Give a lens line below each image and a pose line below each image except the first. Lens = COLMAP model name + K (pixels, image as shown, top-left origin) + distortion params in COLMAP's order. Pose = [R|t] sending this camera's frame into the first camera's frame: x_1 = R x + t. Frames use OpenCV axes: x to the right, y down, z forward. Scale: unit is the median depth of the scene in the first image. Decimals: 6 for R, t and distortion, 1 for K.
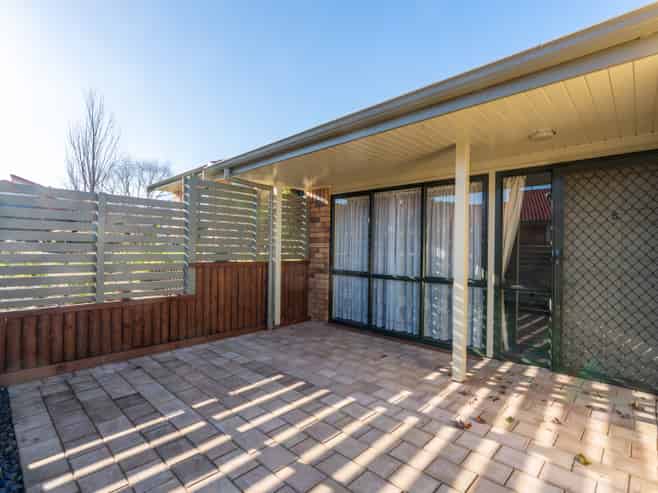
lens RADIAL K [[324.3, 0, 328.6], [0, 324.3, 245.8], [0, 0, 1]] dist [-0.000485, 0.000087]
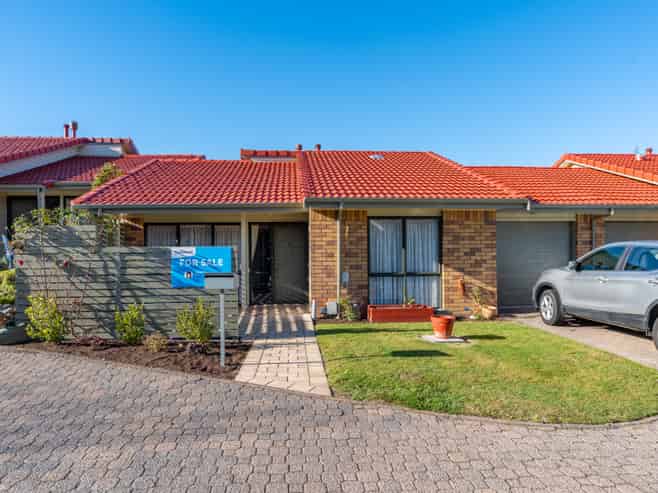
lens RADIAL K [[391.5, 0, 330.3], [0, 391.5, 248.5], [0, 0, 1]] dist [0.000373, 0.000264]
pose [[0.718458, -0.018098, 0.695335, -0.670492], [0.015962, 0.999827, 0.009530, -0.044260], [-0.695387, 0.004252, 0.718623, -0.942221]]
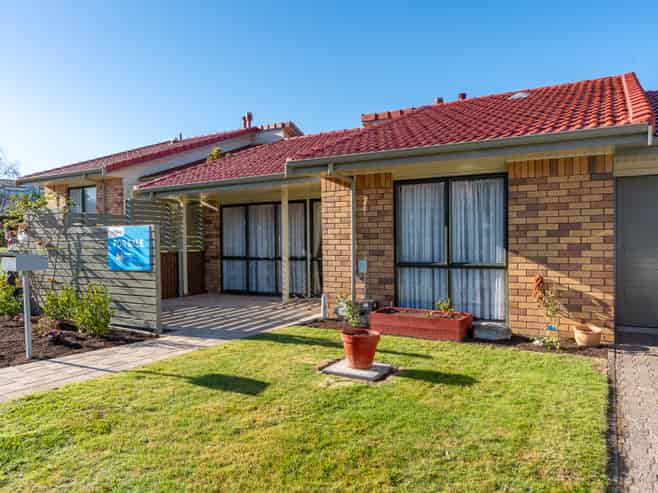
lens RADIAL K [[444.0, 0, 308.5], [0, 444.0, 240.9], [0, 0, 1]] dist [0.005026, -0.001585]
pose [[0.978464, -0.028221, 0.204481, -0.016478], [0.026017, 0.999571, 0.013461, -0.012985], [-0.204773, -0.007851, 0.978778, -1.082611]]
